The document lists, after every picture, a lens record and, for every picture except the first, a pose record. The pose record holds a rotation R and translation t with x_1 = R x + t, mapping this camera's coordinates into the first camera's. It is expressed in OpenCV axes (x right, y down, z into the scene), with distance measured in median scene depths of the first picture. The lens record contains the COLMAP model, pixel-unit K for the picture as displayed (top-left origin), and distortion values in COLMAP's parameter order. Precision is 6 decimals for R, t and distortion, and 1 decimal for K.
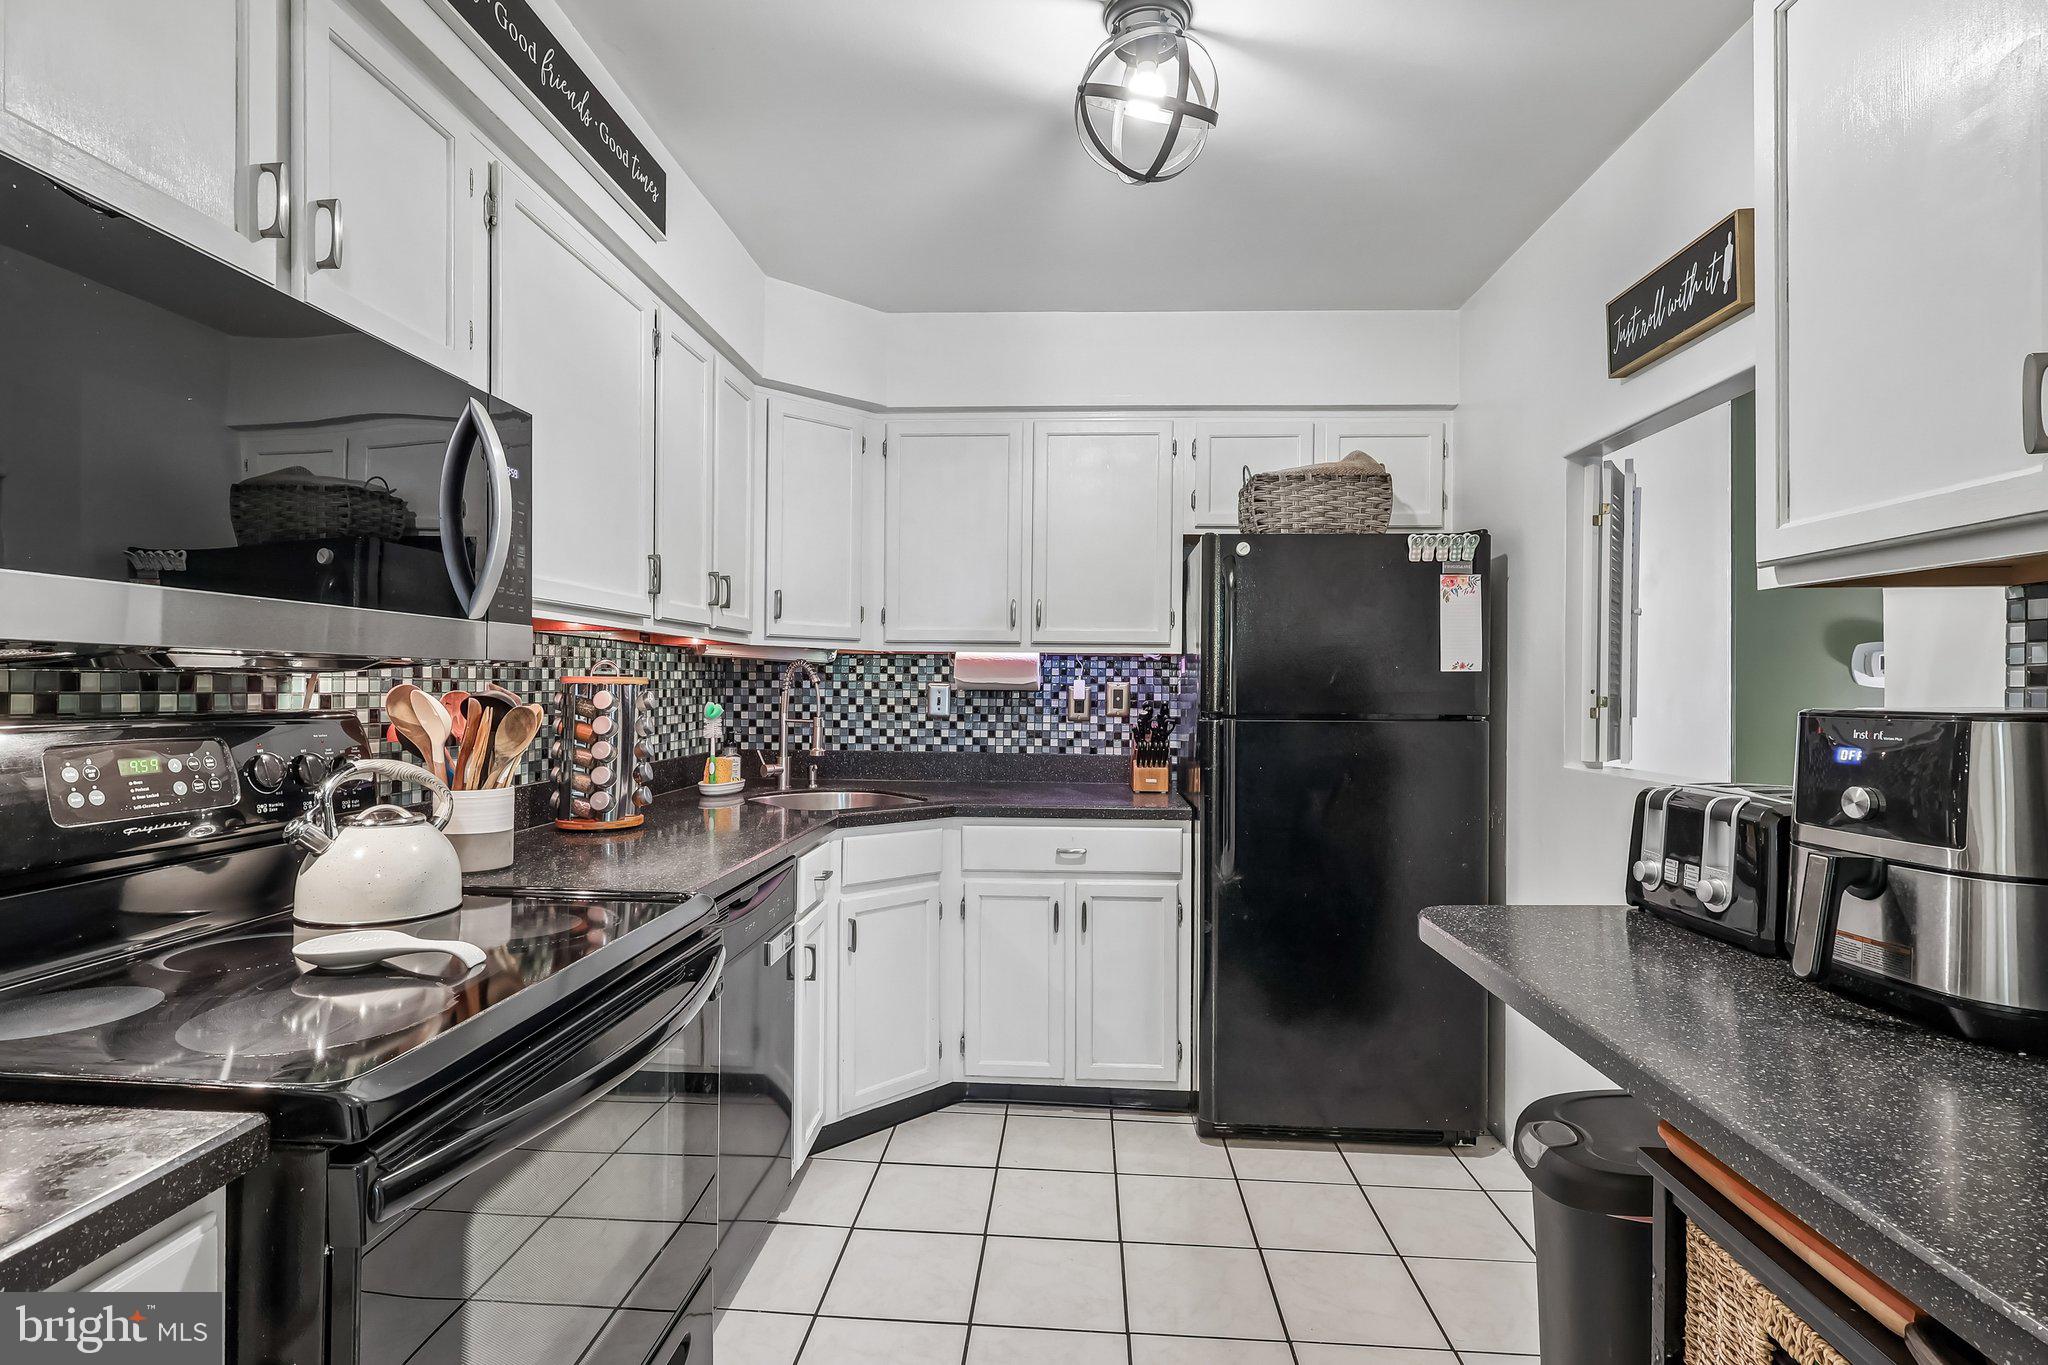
lens RADIAL K [[954.9, 0, 1030.8], [0, 954.9, 677.3], [0, 0, 1]] dist [0.001644, 0.000776]
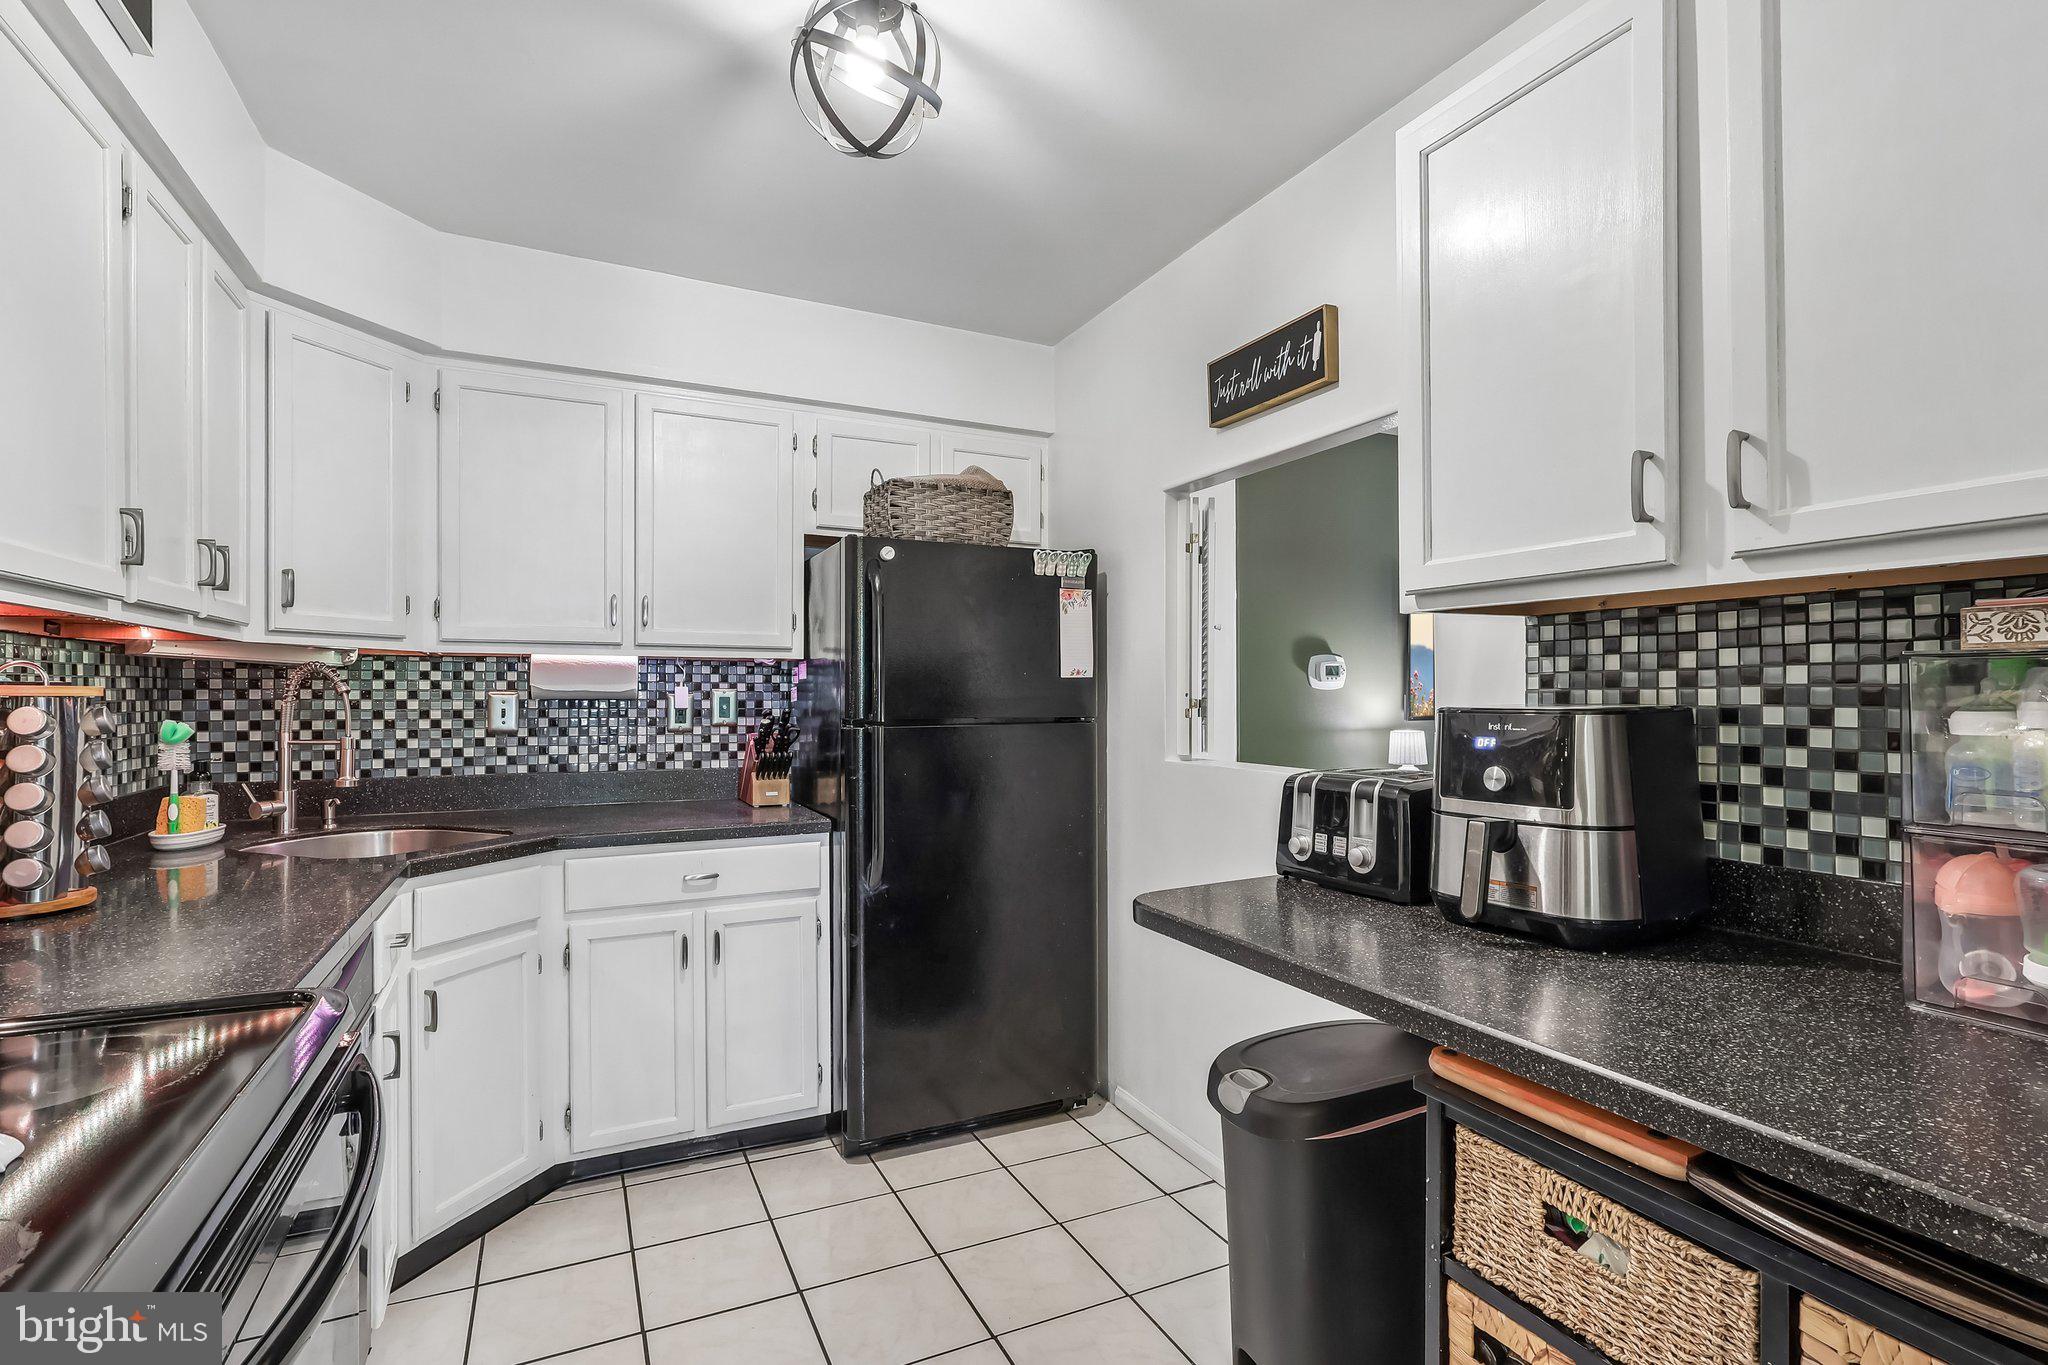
lens RADIAL K [[954.9, 0, 1026.2], [0, 954.9, 688.9], [0, 0, 1]] dist [0.001644, 0.000776]
pose [[0.876429, -0.005688, 0.481497, -0.128706], [0.002692, 0.999972, 0.006914, -0.000899], [-0.481523, -0.004763, 0.876421, 0.067009]]
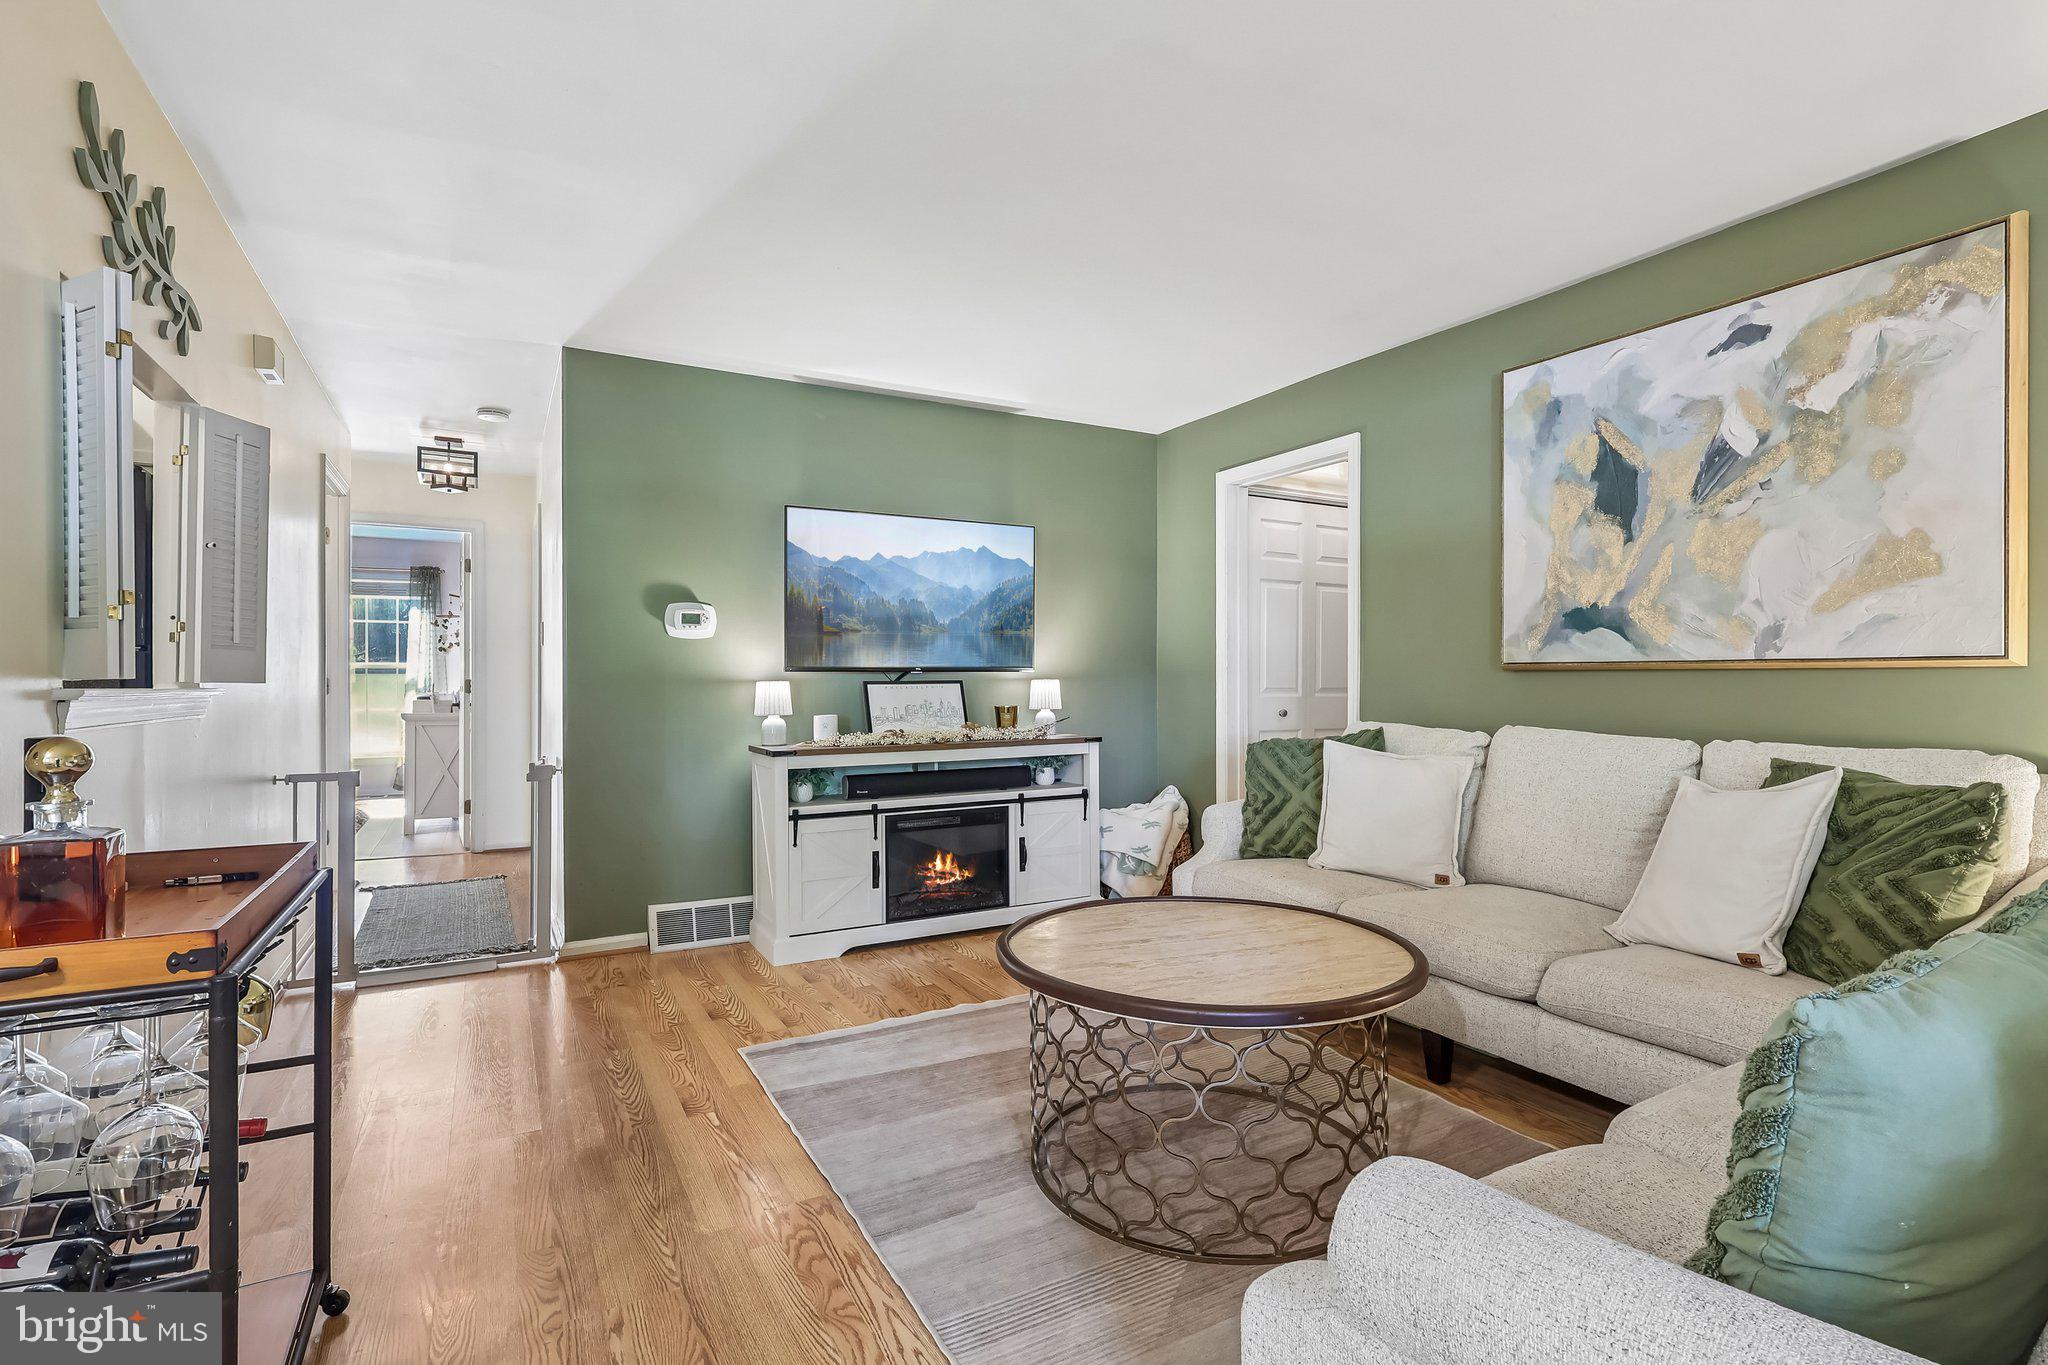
lens RADIAL K [[954.9, 0, 1025.4], [0, 954.9, 683.2], [0, 0, 1]] dist [0.001644, 0.000776]
pose [[0.848219, -0.004284, 0.529629, 0.742549], [-0.002240, 0.999929, 0.011675, 0.066232], [-0.529642, -0.011089, 0.848149, -0.374824]]
